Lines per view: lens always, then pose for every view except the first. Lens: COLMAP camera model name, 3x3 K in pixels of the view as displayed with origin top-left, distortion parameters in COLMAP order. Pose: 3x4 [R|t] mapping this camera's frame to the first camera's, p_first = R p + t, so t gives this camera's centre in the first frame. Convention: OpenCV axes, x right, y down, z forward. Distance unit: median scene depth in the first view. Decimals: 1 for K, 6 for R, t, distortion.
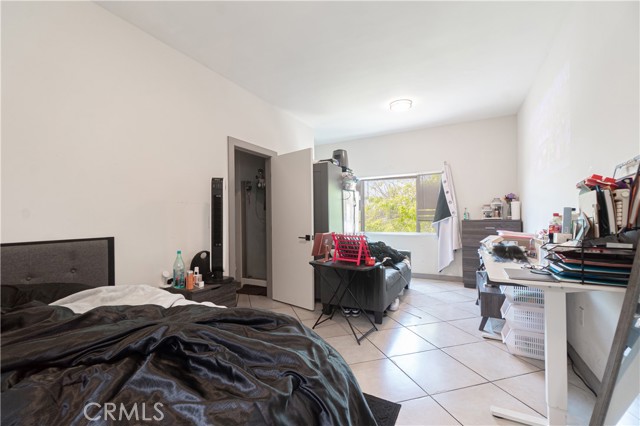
lens RADIAL K [[277.0, 0, 320.0], [0, 277.0, 213.0], [0, 0, 1]] dist [0.022390, -0.000025]
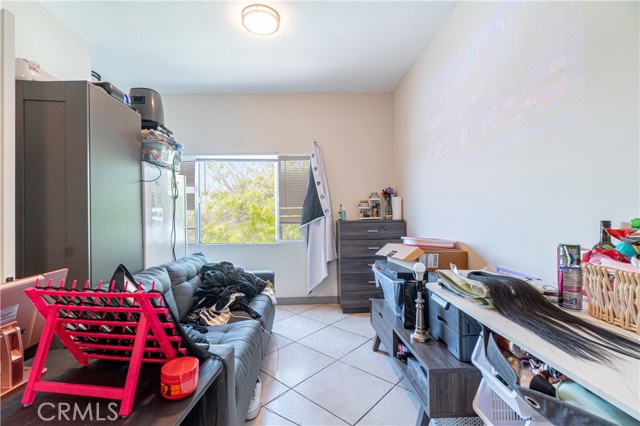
lens RADIAL K [[277.0, 0, 320.0], [0, 277.0, 213.0], [0, 0, 1]] dist [0.022390, -0.000025]
pose [[0.856334, 0.000348, 0.516422, 0.088723], [0.003162, 0.999977, -0.005917, 0.008499], [-0.516412, 0.006700, 0.856314, 0.396758]]
